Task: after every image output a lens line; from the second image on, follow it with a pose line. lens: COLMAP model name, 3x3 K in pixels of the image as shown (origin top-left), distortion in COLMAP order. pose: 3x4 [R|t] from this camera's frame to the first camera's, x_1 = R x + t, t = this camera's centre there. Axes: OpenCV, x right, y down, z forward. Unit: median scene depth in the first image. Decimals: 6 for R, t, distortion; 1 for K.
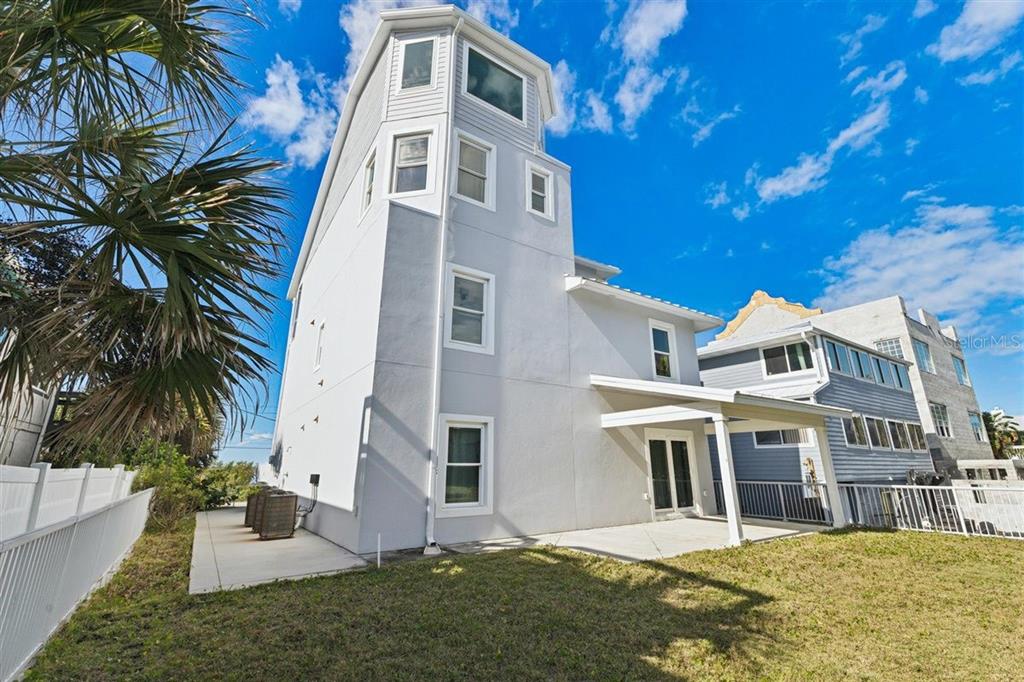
lens RADIAL K [[441.9, 0, 513.6], [0, 441.9, 337.8], [0, 0, 1]] dist [0.003752, -0.001413]
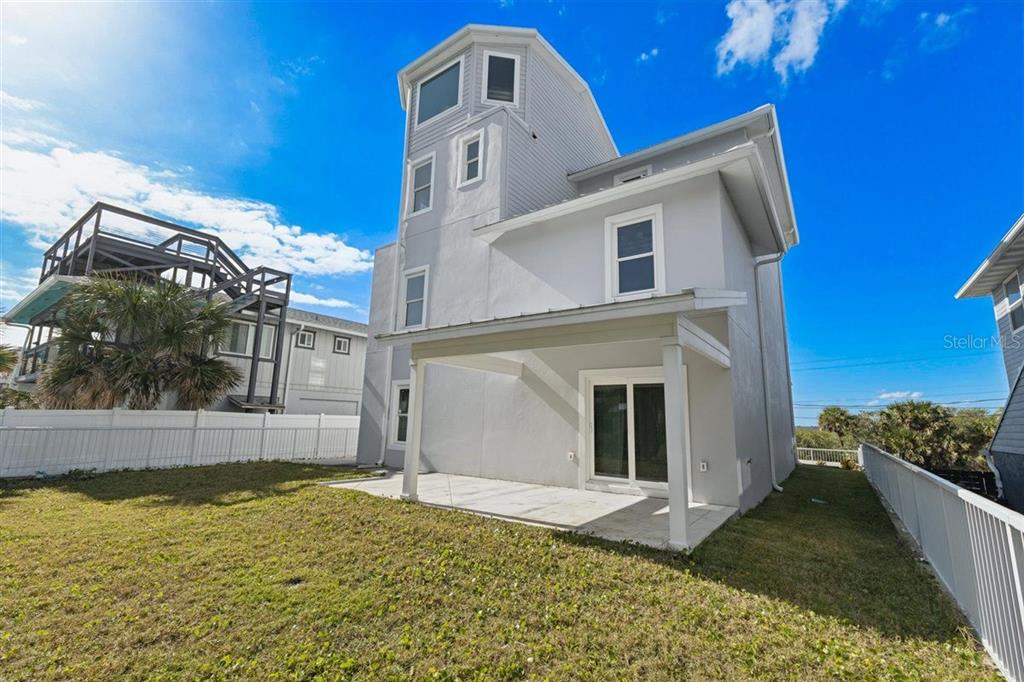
lens RADIAL K [[441.9, 0, 513.1], [0, 441.9, 341.5], [0, 0, 1]] dist [0.003752, -0.001413]
pose [[0.340407, -0.163002, -0.926042, 1.009270], [0.237493, 0.967832, -0.083057, 0.198453], [0.909791, -0.191655, 0.368168, 0.642498]]
